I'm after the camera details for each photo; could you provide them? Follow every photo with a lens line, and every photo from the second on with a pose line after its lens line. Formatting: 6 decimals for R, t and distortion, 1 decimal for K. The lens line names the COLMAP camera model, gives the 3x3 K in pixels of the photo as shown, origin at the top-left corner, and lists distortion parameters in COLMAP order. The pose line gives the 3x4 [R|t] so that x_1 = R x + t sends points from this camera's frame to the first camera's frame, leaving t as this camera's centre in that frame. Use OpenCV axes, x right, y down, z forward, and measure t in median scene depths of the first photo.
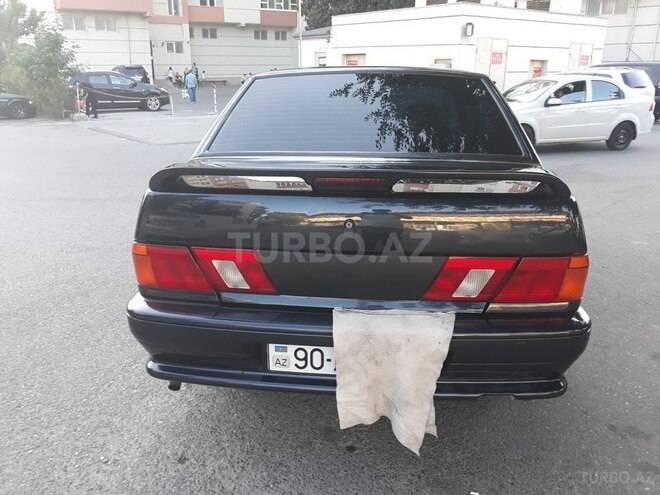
lens RADIAL K [[547.8, 0, 324.5], [0, 547.8, 247.3], [0, 0, 1]] dist [-0.015082, -0.011522]
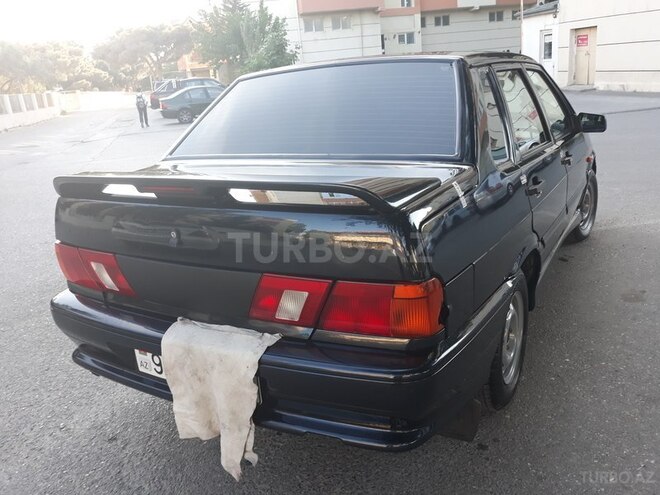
lens RADIAL K [[541.4, 0, 330.3], [0, 541.4, 269.4], [0, 0, 1]] dist [-0.091811, 0.082869]
pose [[0.920470, 0.057630, -0.386541, 0.601399], [-0.032657, 0.996951, 0.070872, -0.051250], [0.389447, -0.052613, 0.919545, 0.207267]]
